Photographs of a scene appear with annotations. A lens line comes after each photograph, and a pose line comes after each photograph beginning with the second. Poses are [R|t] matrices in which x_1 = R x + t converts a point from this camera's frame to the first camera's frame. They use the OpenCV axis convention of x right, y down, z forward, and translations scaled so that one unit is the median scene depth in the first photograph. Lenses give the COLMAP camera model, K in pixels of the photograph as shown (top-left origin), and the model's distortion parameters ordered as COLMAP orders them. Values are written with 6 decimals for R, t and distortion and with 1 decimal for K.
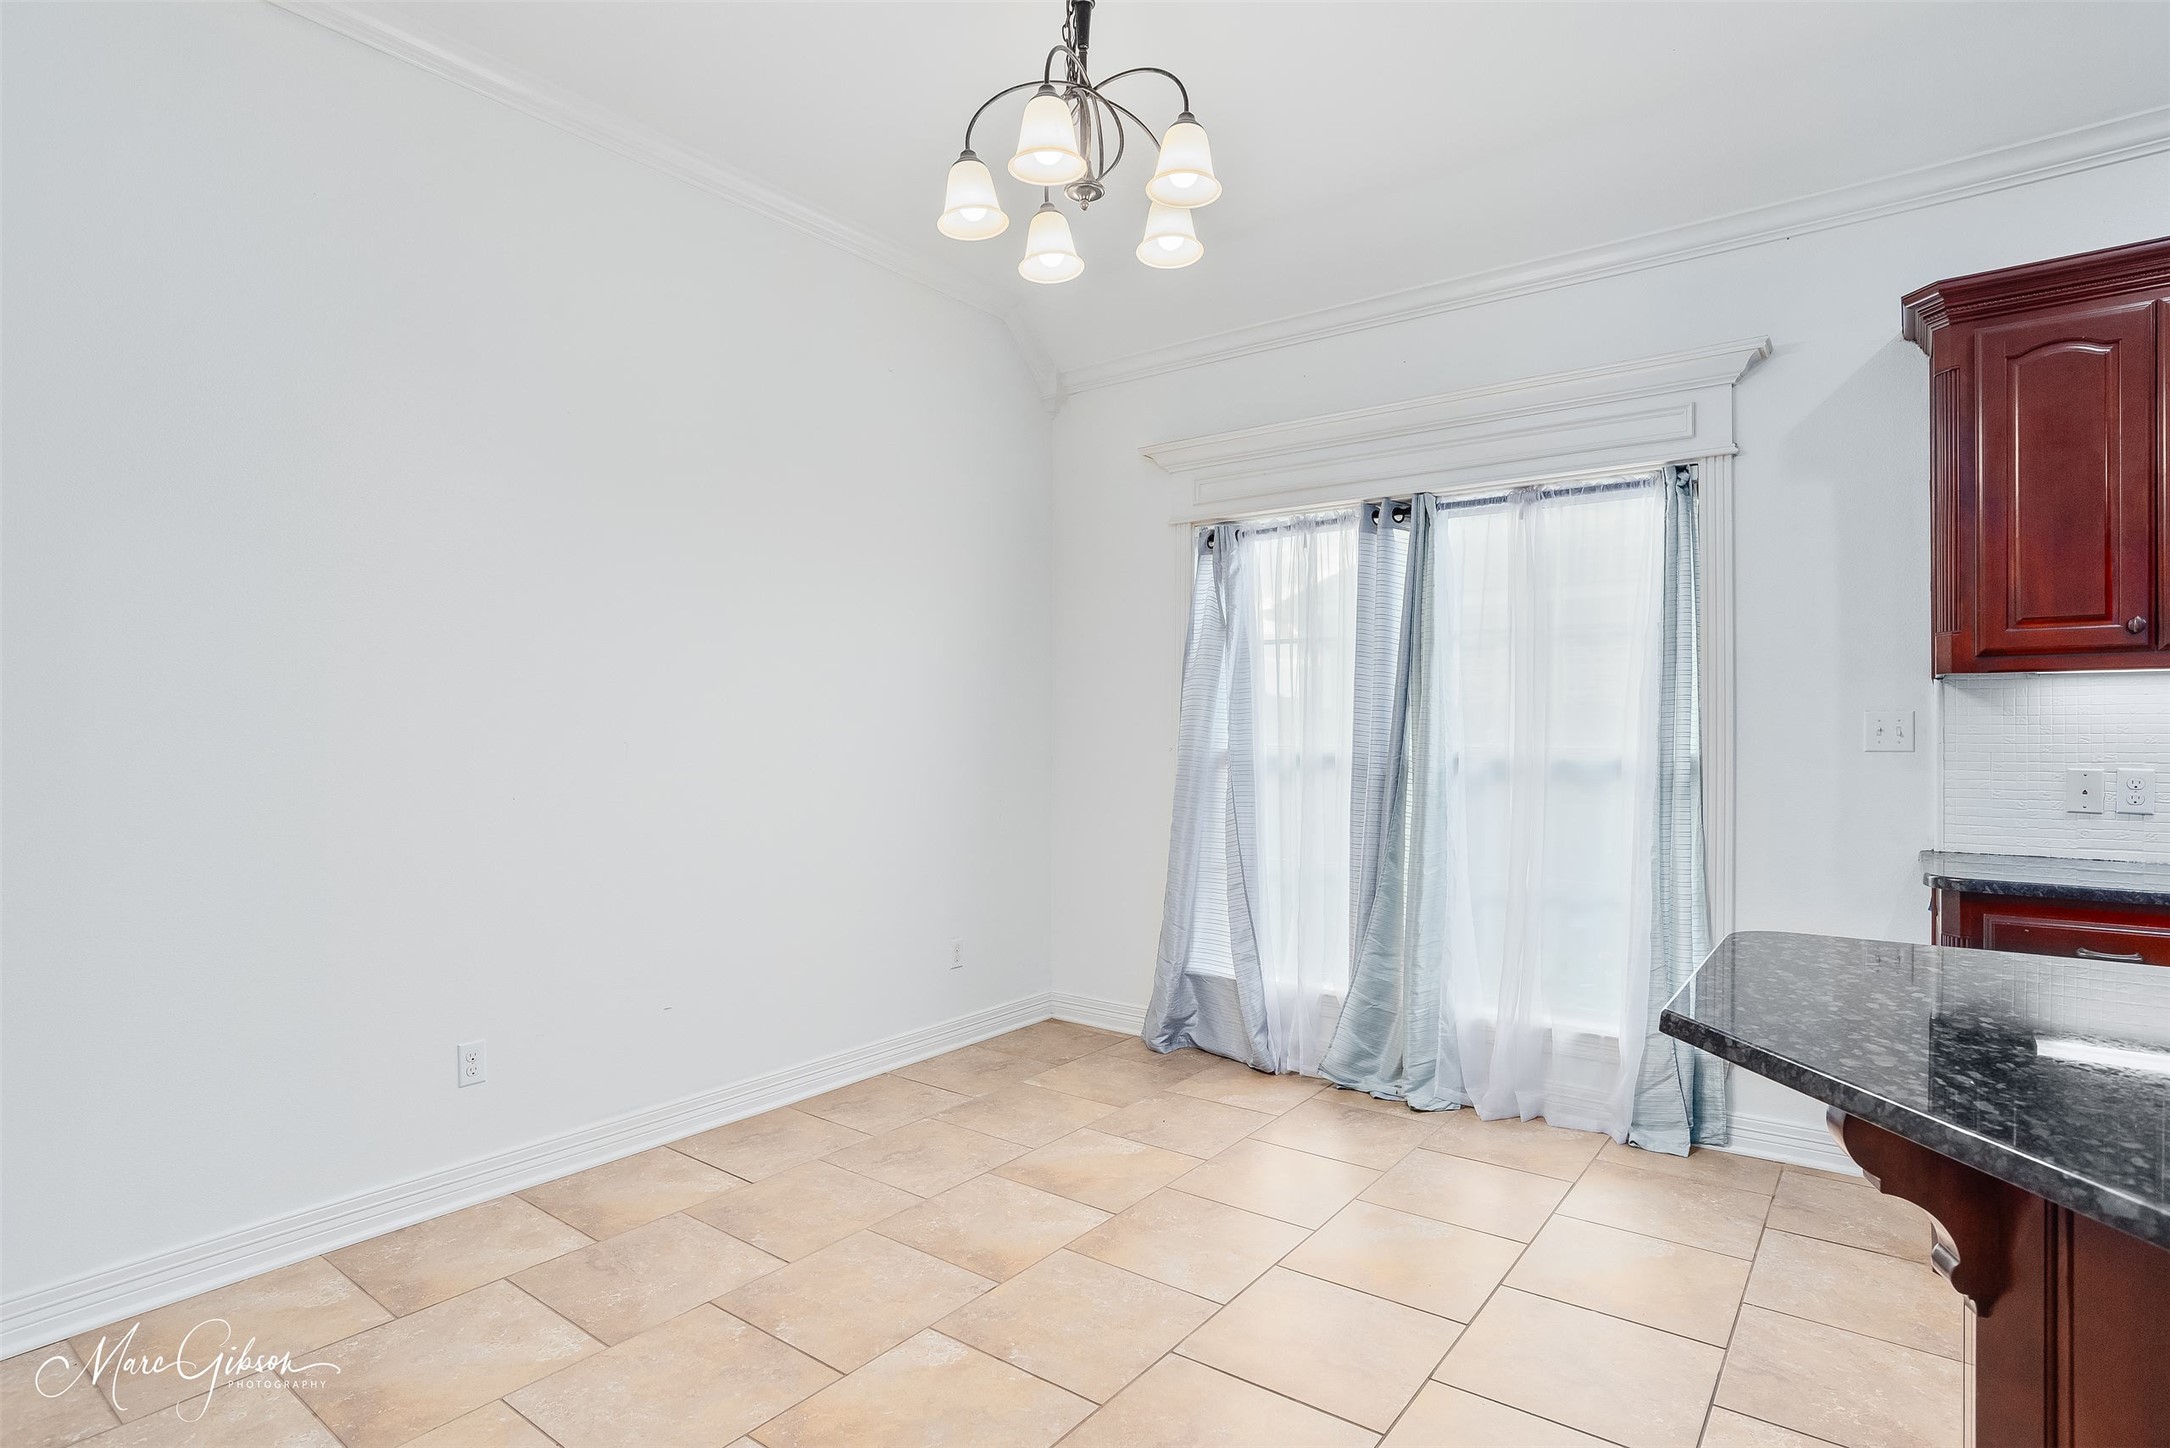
lens RADIAL K [[1116.7, 0, 1081.5], [0, 1116.7, 729.1], [0, 0, 1]] dist [-0.051977, 0.020795]
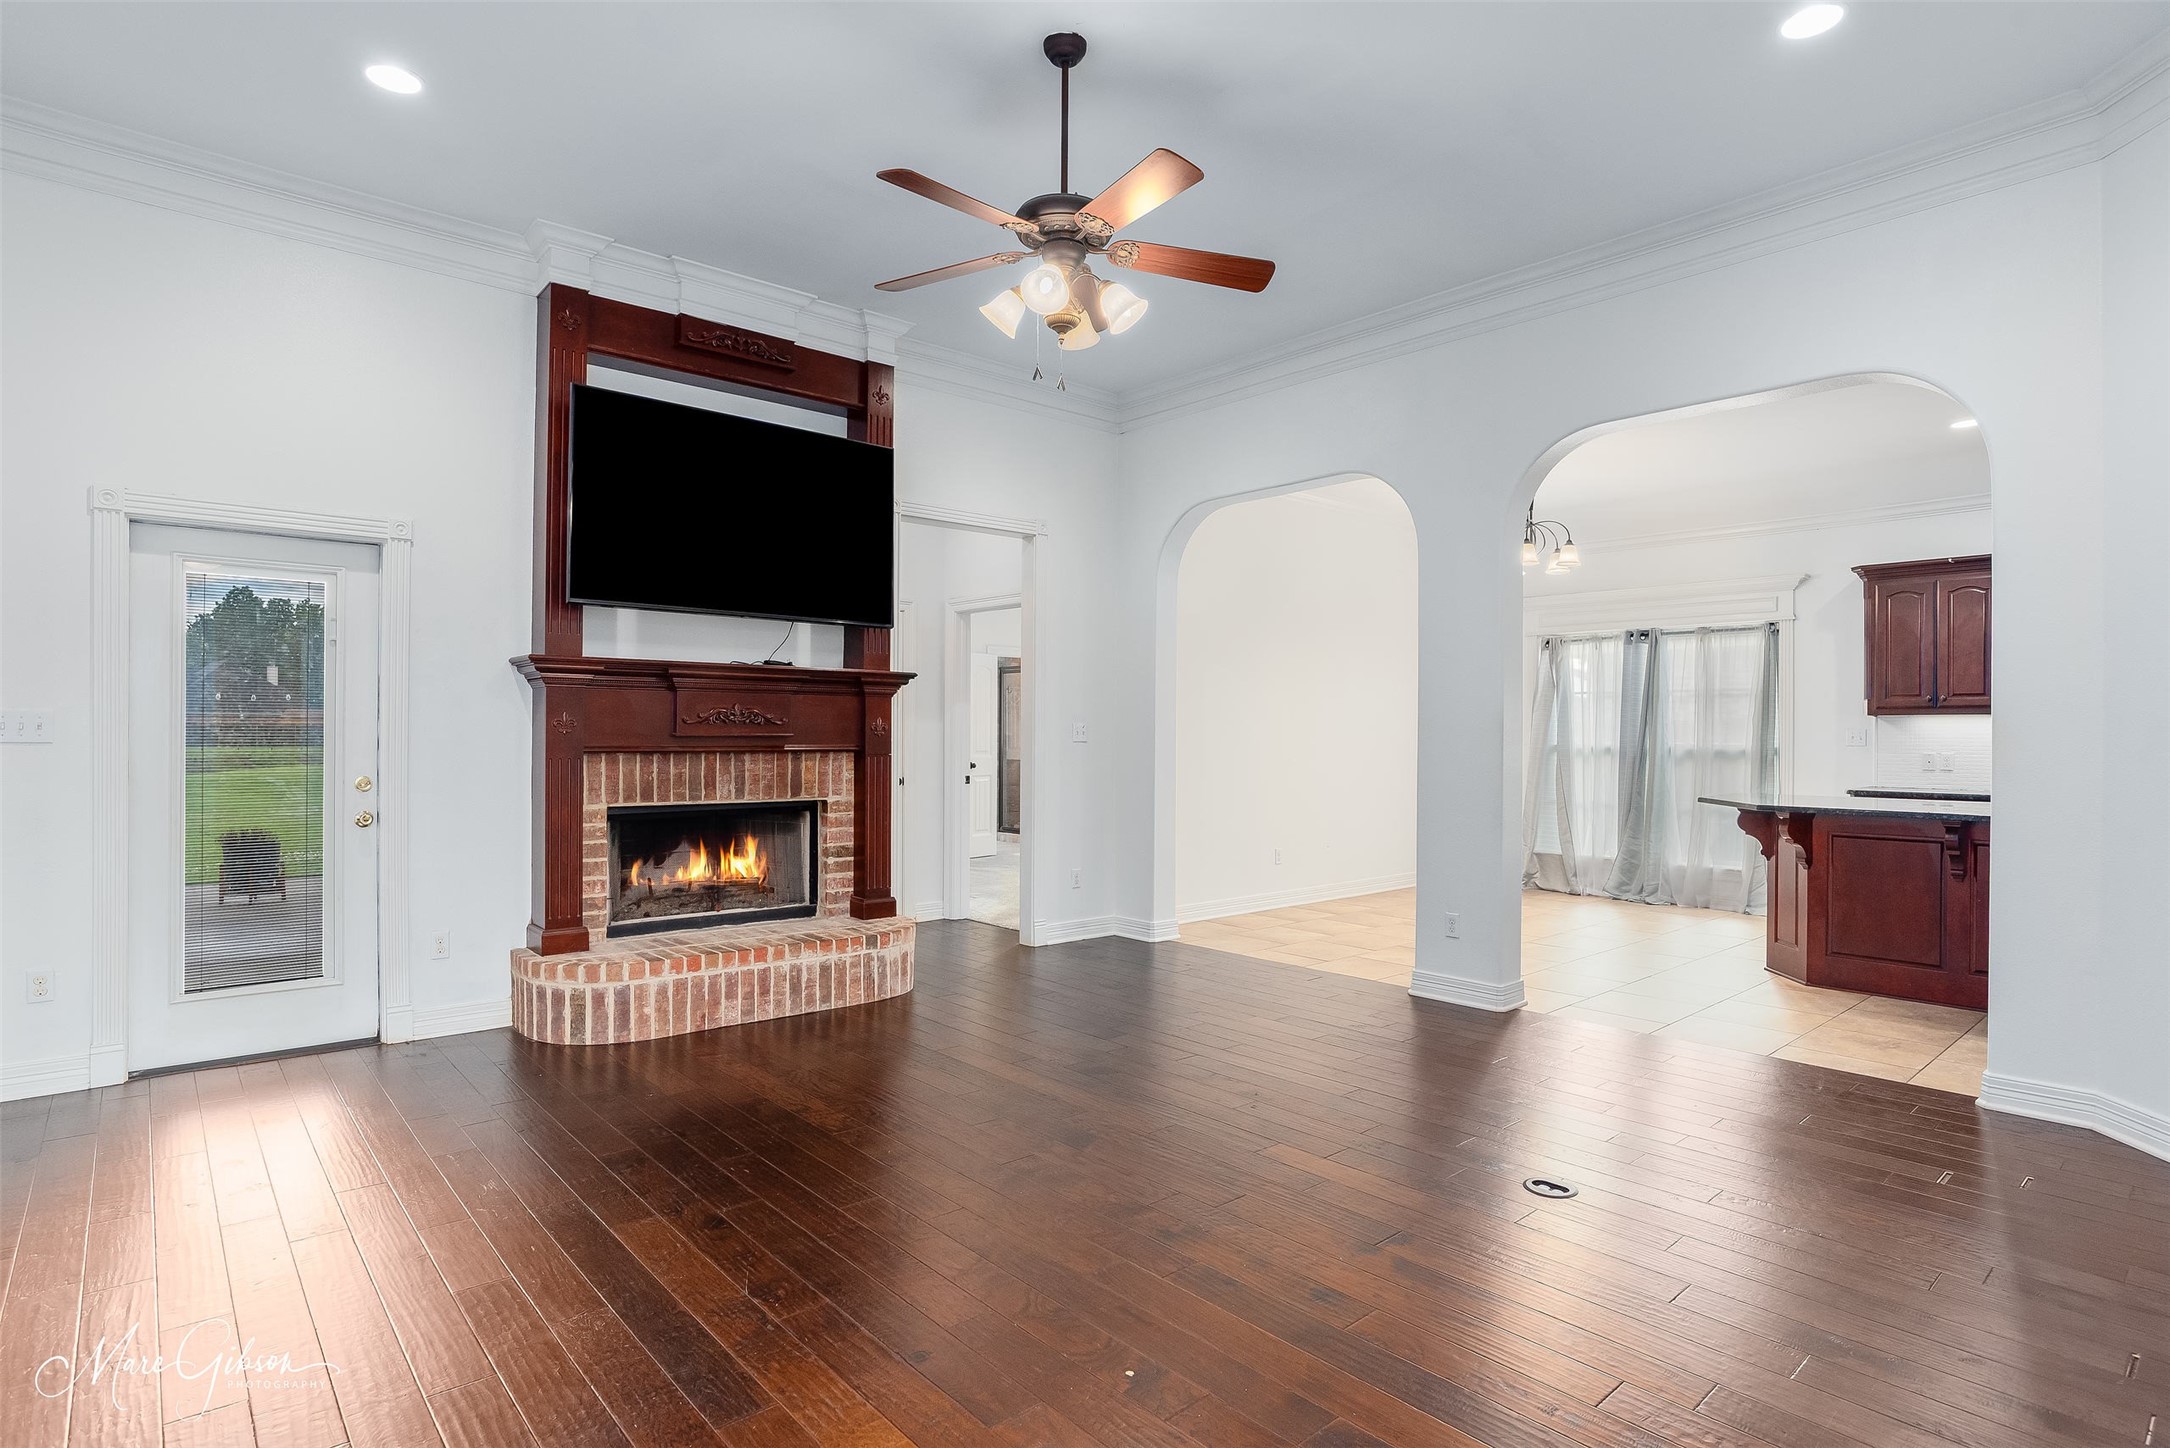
lens RADIAL K [[1116.7, 0, 1081.5], [0, 1116.7, 729.1], [0, 0, 1]] dist [-0.051977, 0.020795]
pose [[0.977924, 0.005657, -0.208886, -0.361356], [-0.006253, 0.999978, -0.002194, -0.001352], [0.208869, 0.003452, 0.977937, -1.435371]]
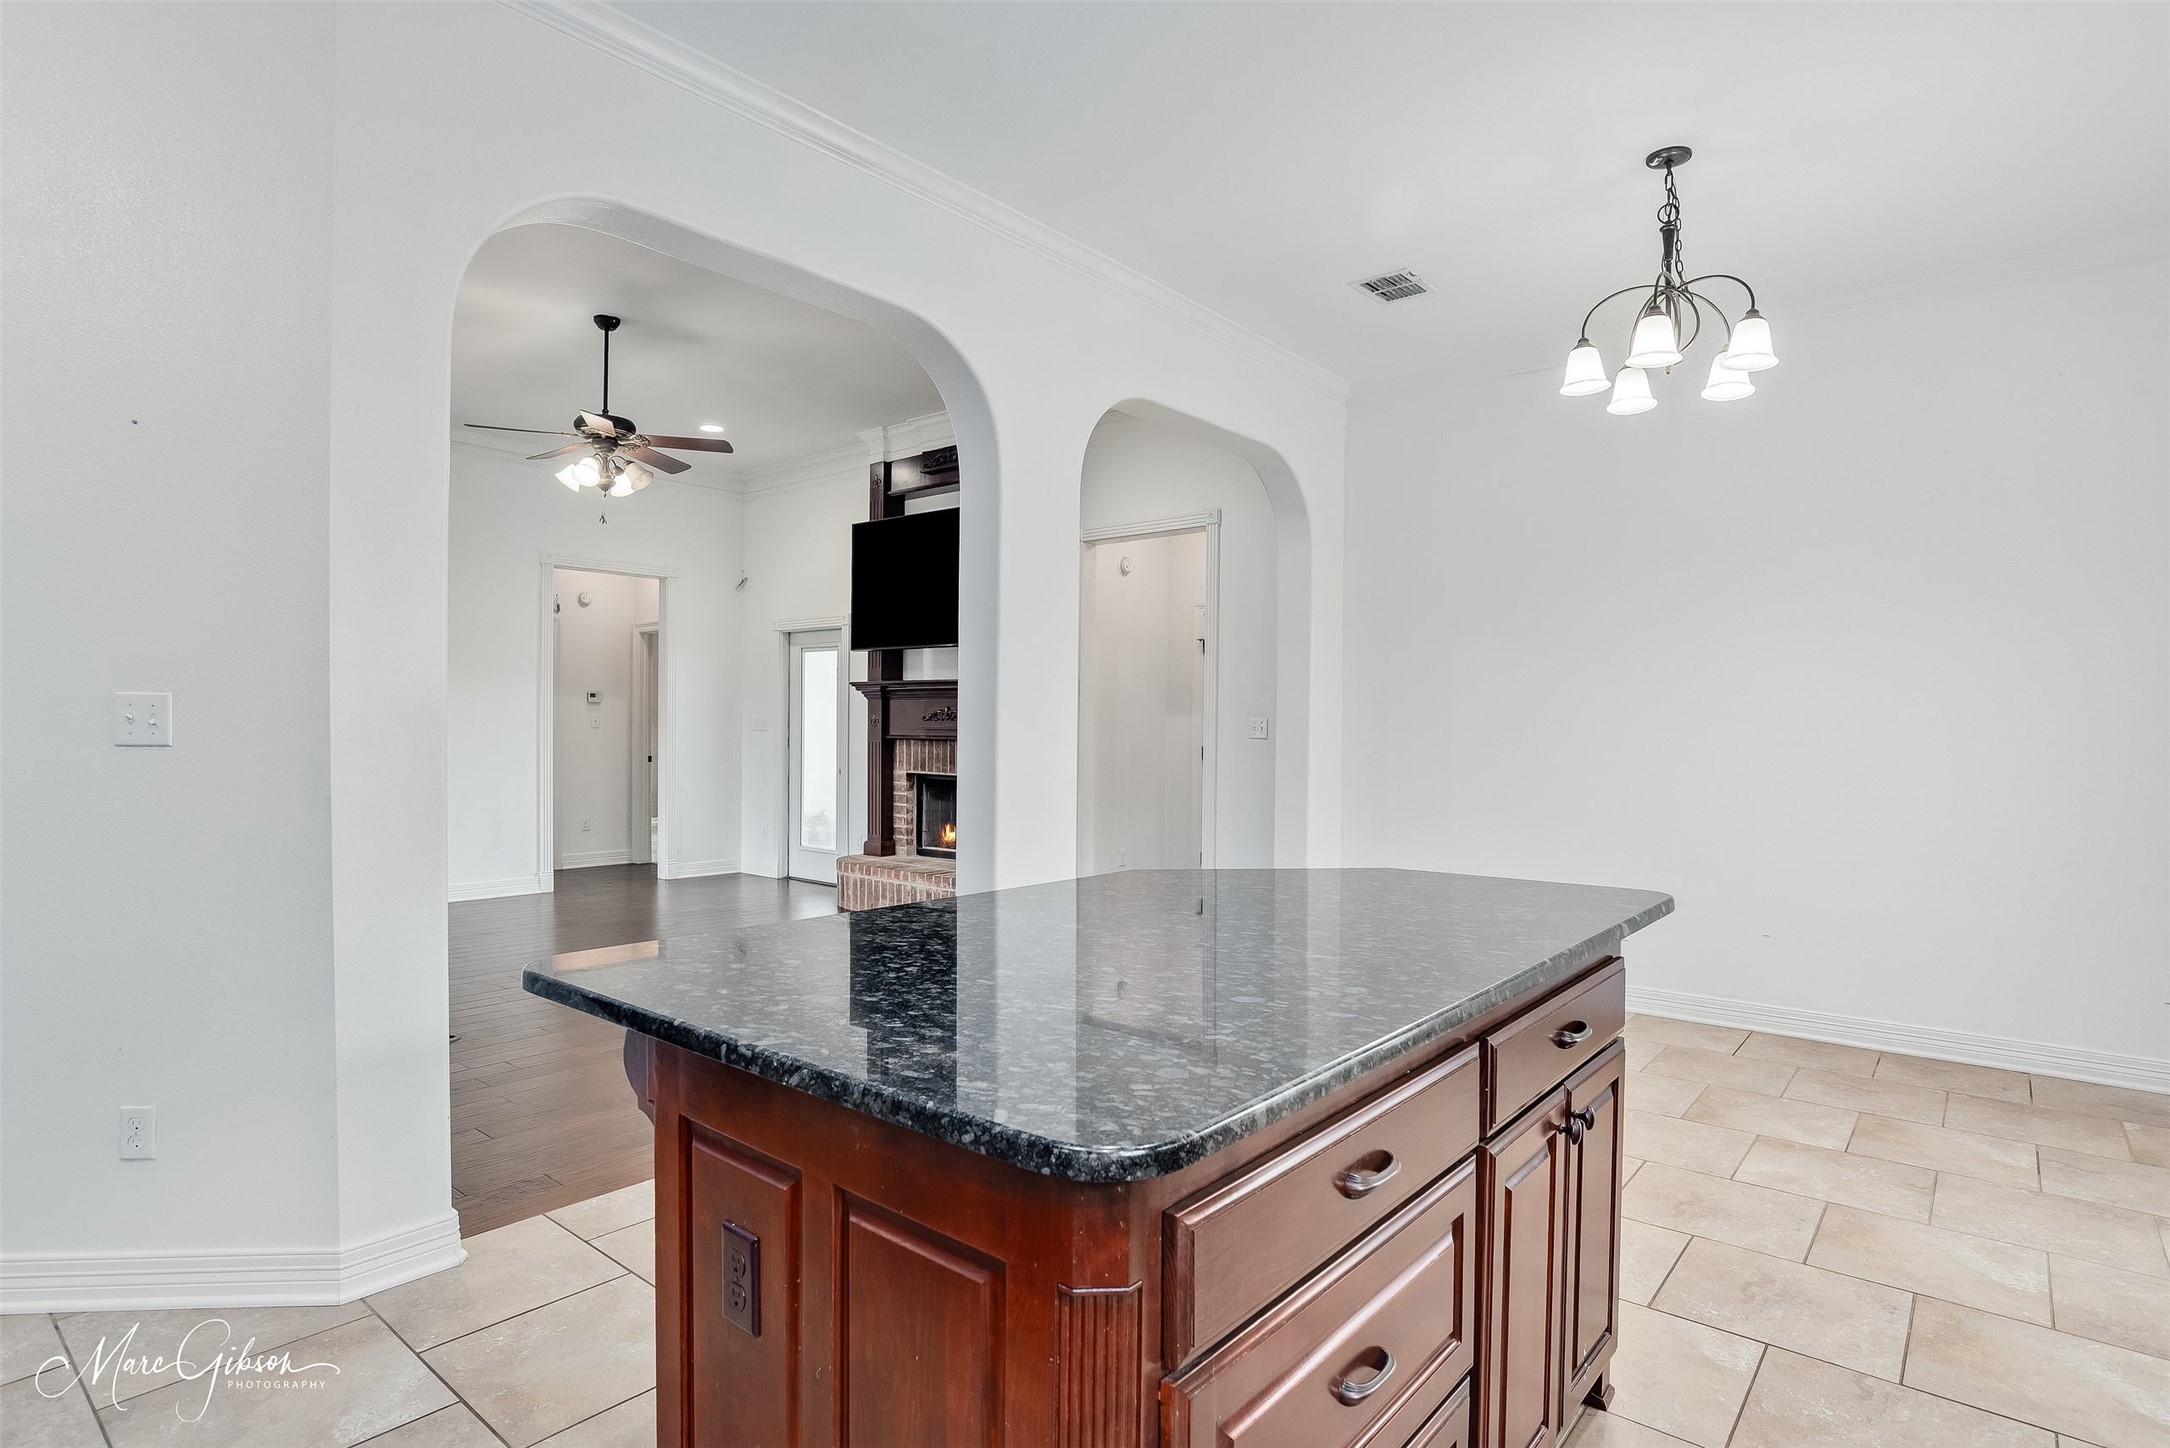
lens RADIAL K [[1117.8, 0, 1073.5], [0, 1117.8, 743.9], [0, 0, 1]] dist [-0.038372, -0.000017]
pose [[-0.051981, 0.018612, -0.998475, 0.960101], [-0.007037, 0.999795, 0.019003, -0.006690], [0.998623, 0.008014, -0.051839, 0.191647]]
